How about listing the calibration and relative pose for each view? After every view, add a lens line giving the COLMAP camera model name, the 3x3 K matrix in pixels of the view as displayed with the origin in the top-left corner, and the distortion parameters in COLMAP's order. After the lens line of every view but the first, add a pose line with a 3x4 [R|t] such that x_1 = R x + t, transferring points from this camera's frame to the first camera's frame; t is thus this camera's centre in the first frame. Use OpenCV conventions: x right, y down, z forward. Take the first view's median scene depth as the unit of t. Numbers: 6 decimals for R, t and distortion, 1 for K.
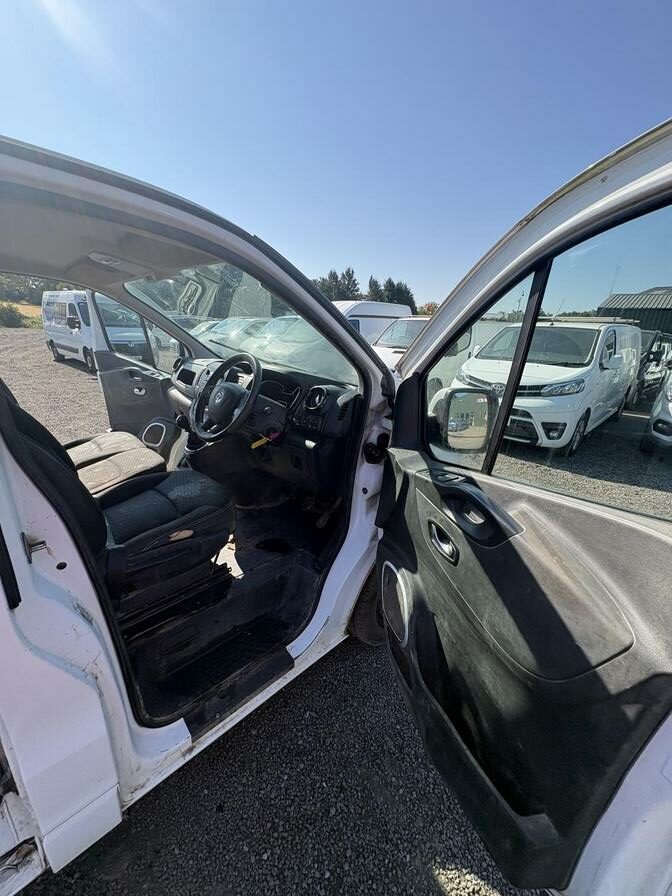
lens RADIAL K [[358.5, 0, 336.0], [0, 358.5, 448.0], [0, 0, 1]] dist [-0.001085, -0.000004]
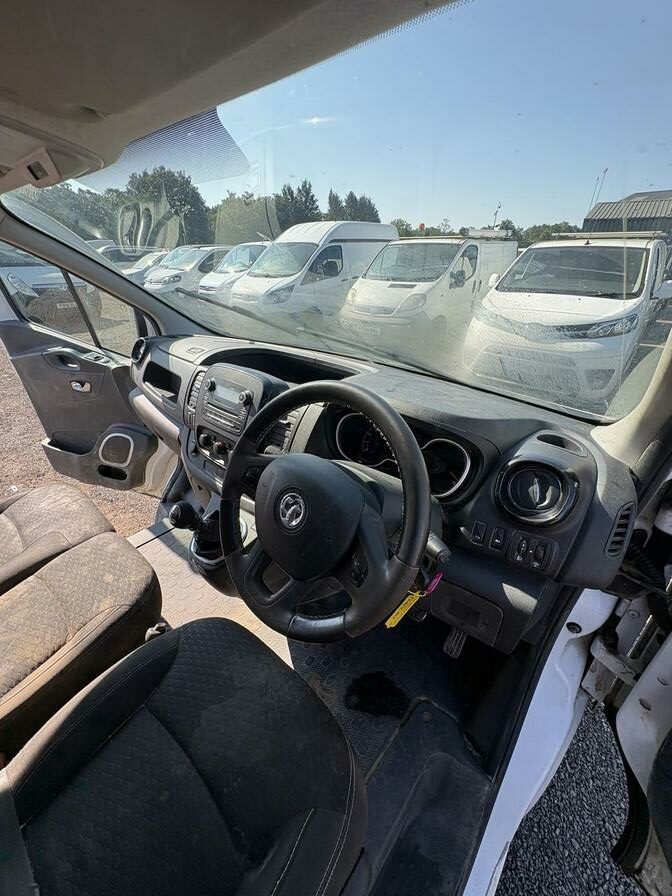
lens RADIAL K [[354.9, 0, 336.0], [0, 354.9, 448.0], [0, 0, 1]] dist [0.000093, 0.000038]
pose [[0.994040, -0.081594, 0.072295, -0.086619], [0.067359, 0.981142, 0.181174, -0.078531], [-0.085714, -0.175225, 0.980790, 0.184531]]
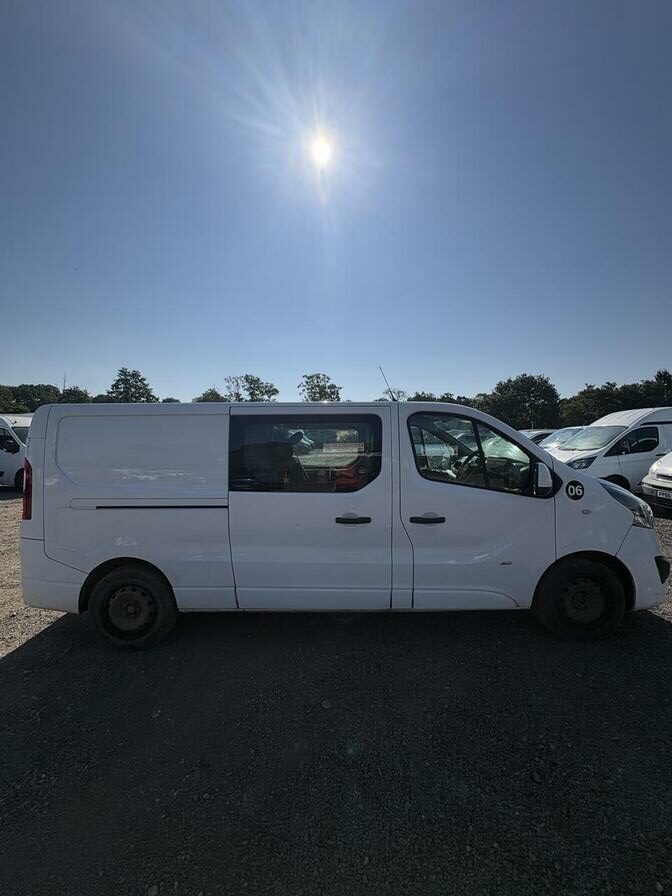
lens RADIAL K [[358.5, 0, 336.0], [0, 358.5, 448.0], [0, 0, 1]] dist [-0.001085, -0.000004]
pose [[0.724649, -0.028304, -0.688536, 0.182849], [-0.182917, 0.955415, -0.231785, 0.119187], [0.664398, 0.293908, 0.687163, -0.334442]]
